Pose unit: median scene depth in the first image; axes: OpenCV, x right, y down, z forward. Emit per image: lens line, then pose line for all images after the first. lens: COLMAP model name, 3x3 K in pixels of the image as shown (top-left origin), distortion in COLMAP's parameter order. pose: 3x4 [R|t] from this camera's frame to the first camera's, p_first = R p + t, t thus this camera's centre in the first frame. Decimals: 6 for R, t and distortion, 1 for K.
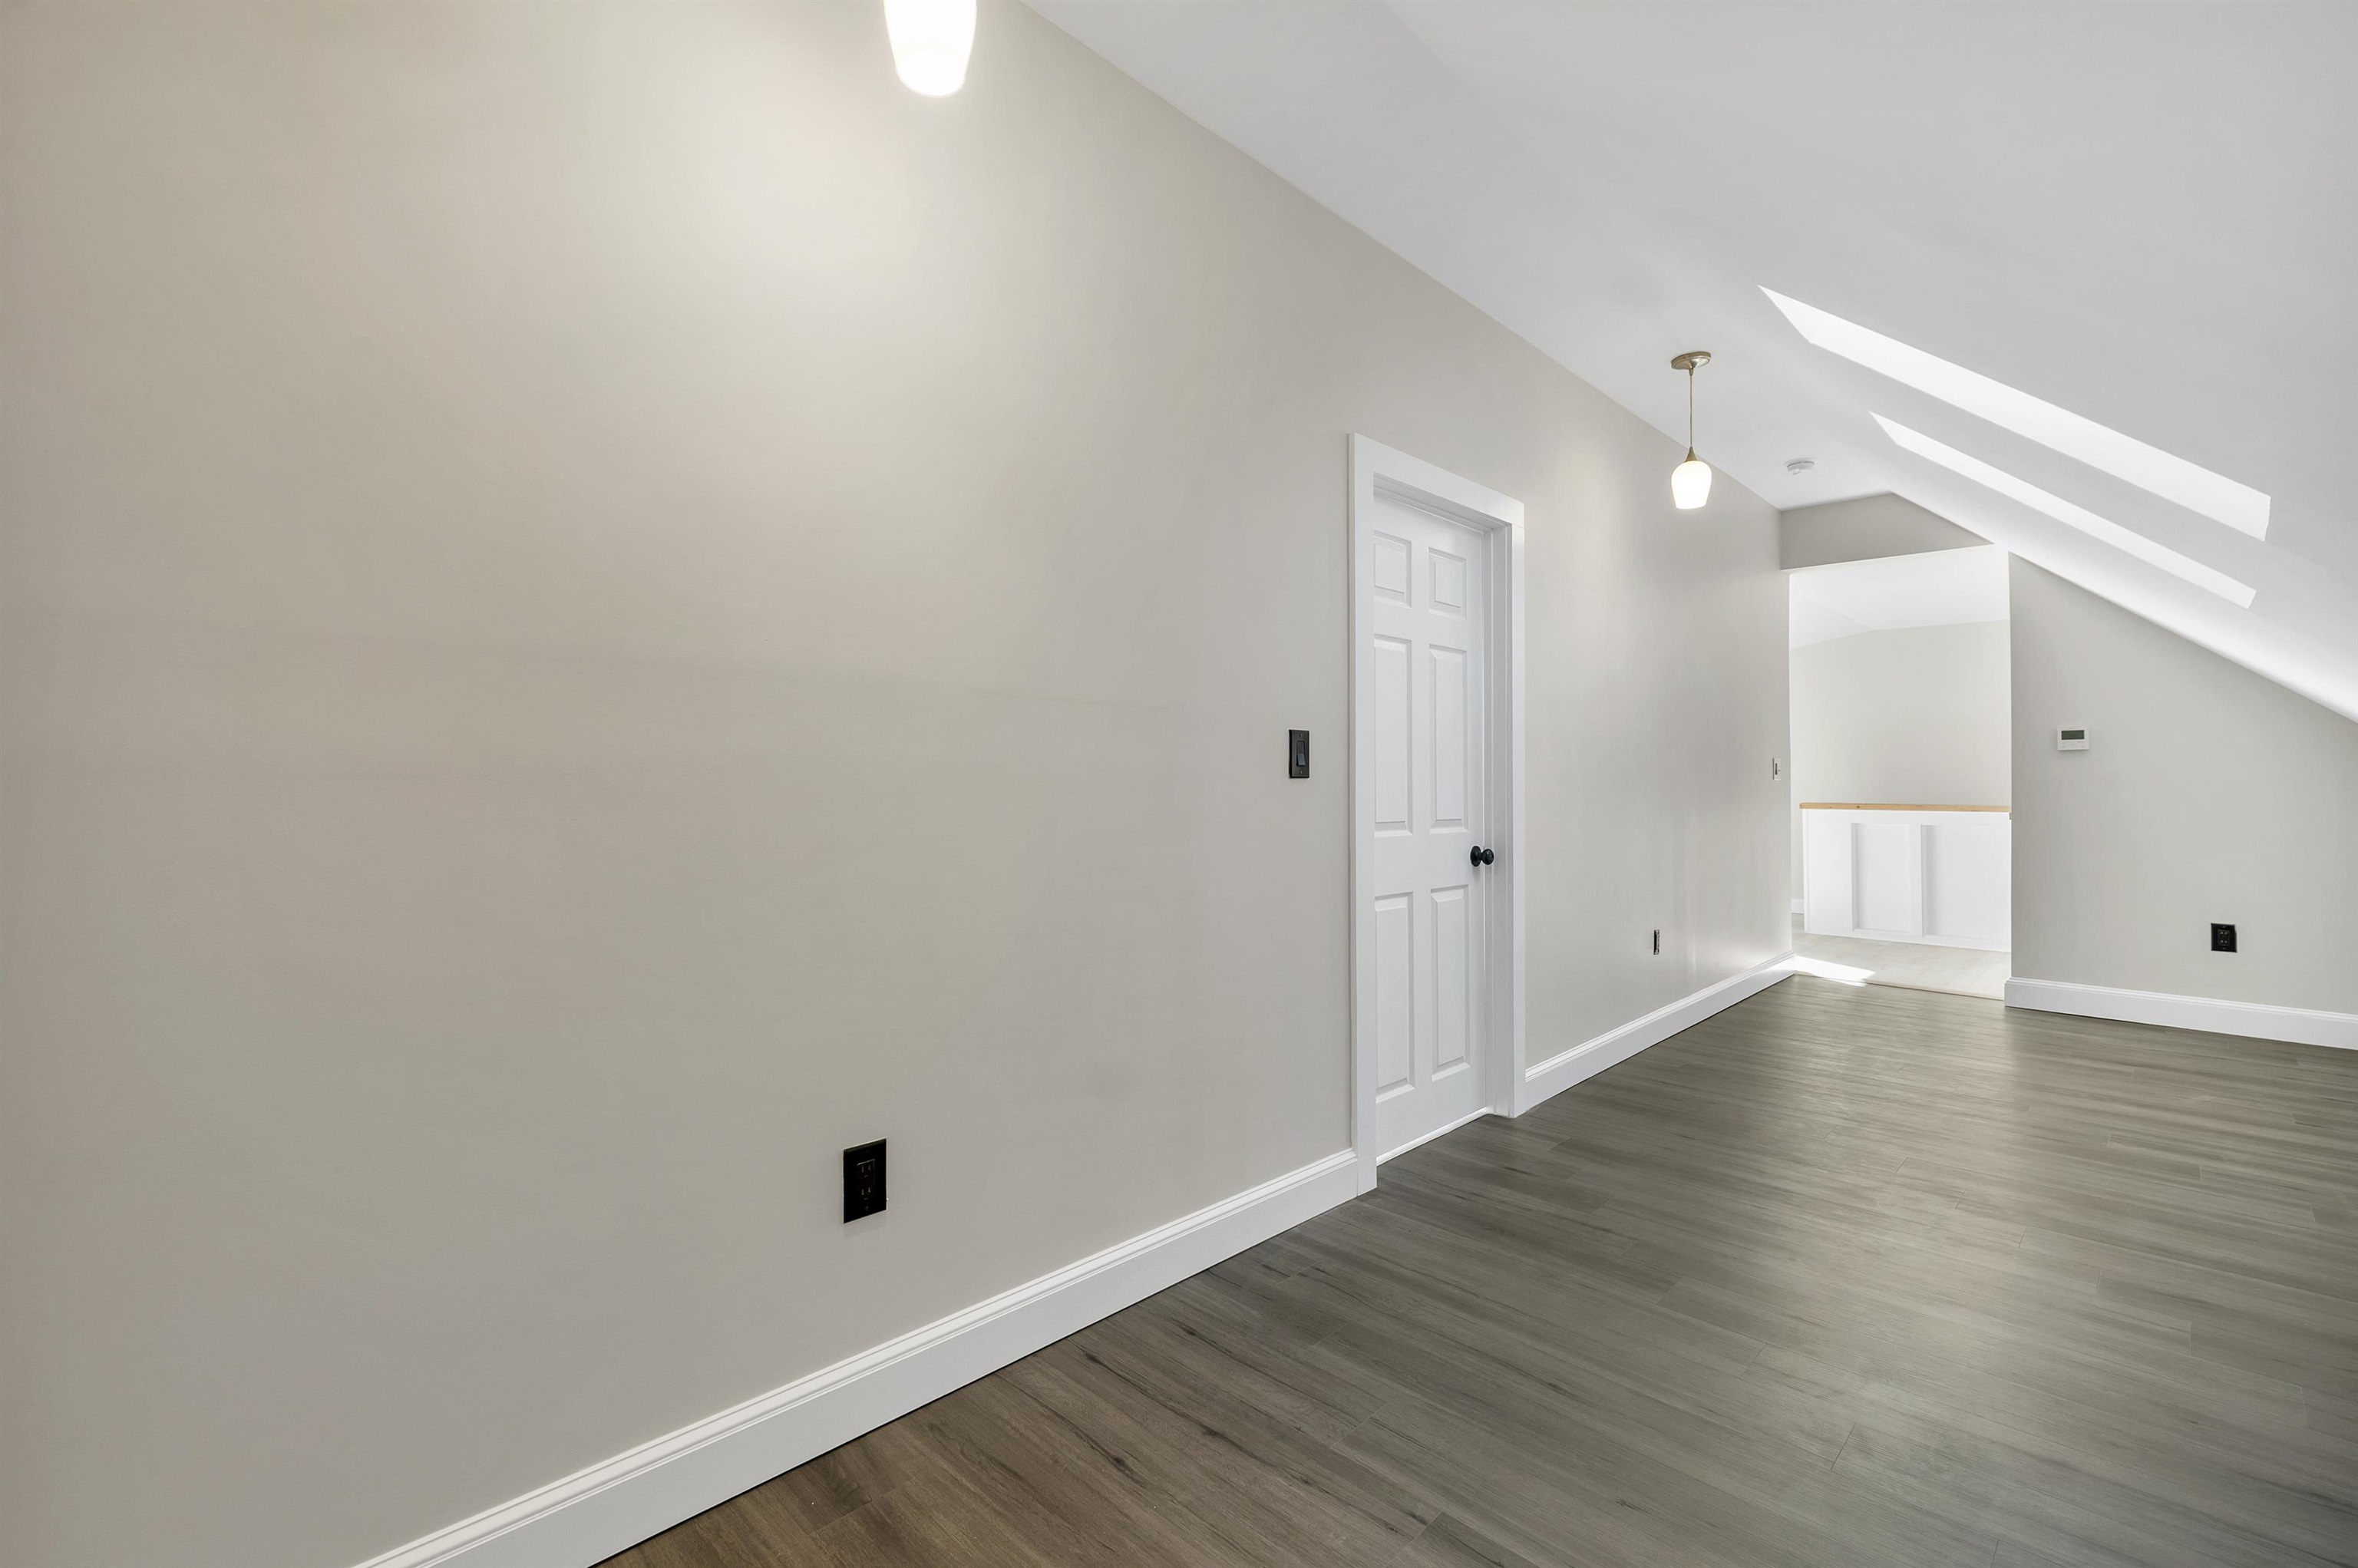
lens RADIAL K [[1009.4, 0, 1179.0], [0, 1009.4, 784.0], [0, 0, 1]] dist [0.003384, 0.000049]
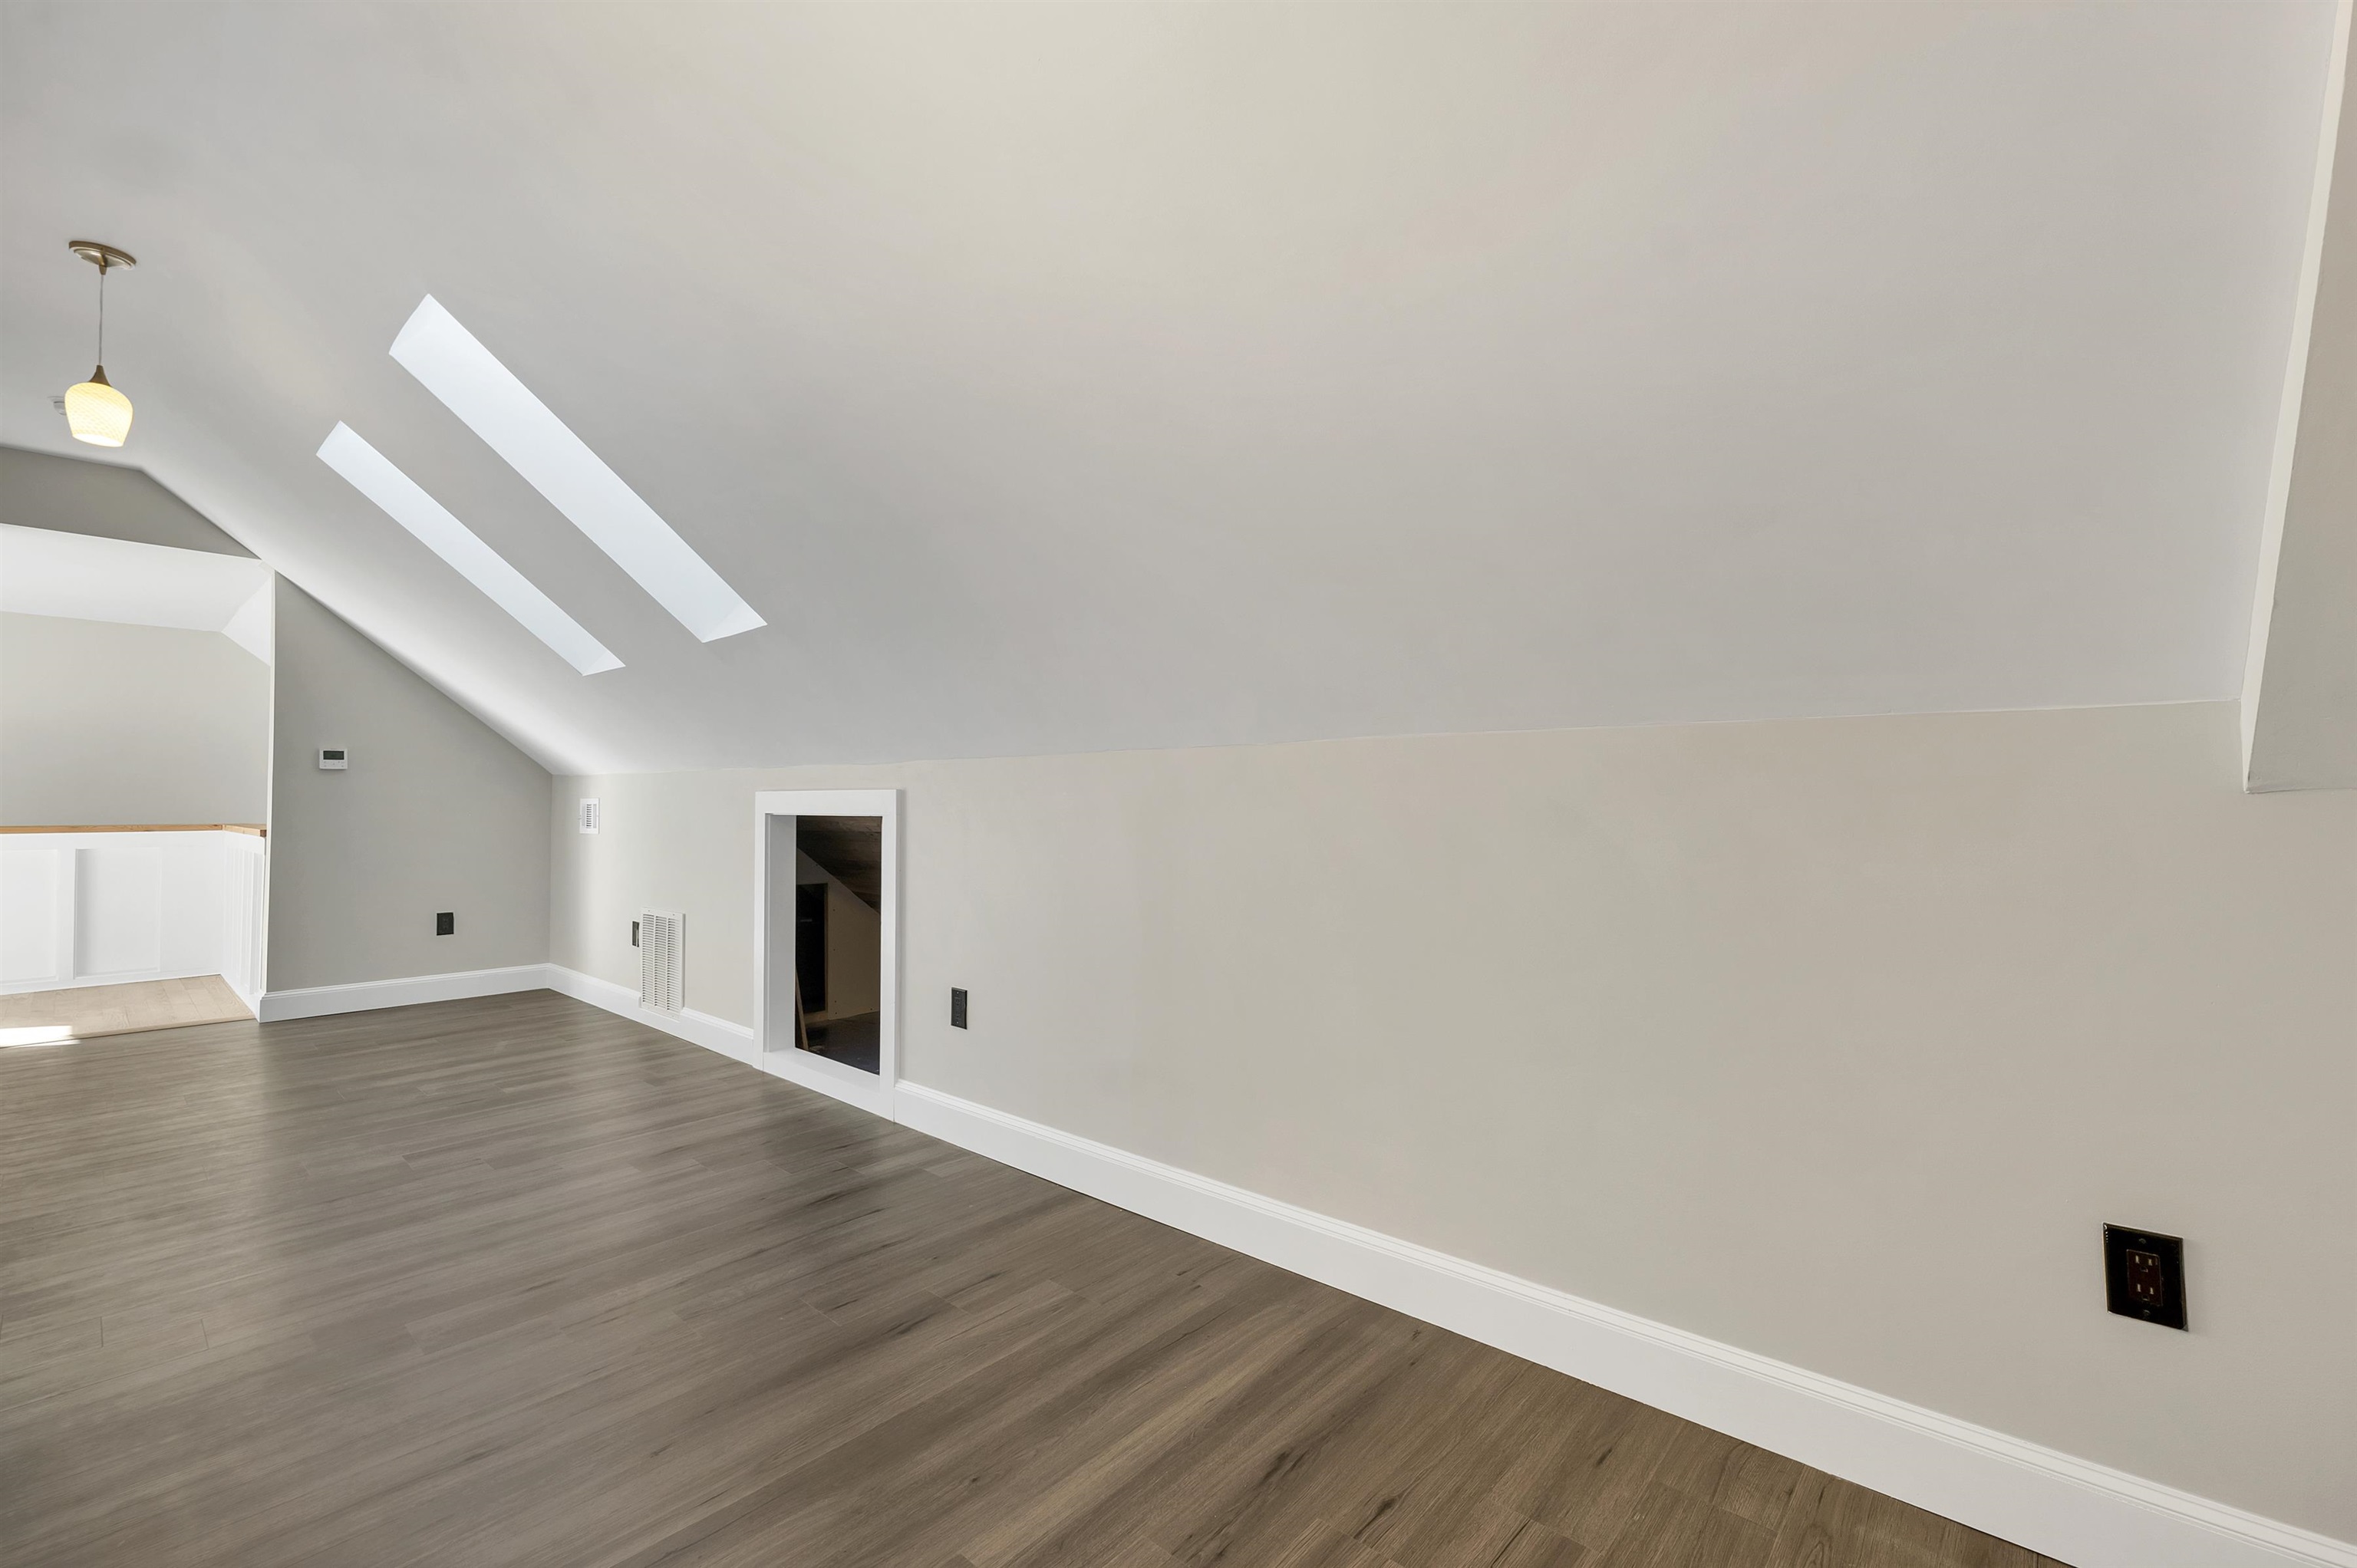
lens RADIAL K [[978.8, 0, 1164.7], [0, 978.8, 785.3], [0, 0, 1]] dist [0.002406, -0.000312]
pose [[-0.040011, 0.018055, 0.999036, -0.193520], [0.001813, 0.999836, -0.017997, 0.004143], [-0.999198, 0.001091, -0.040037, 0.149027]]
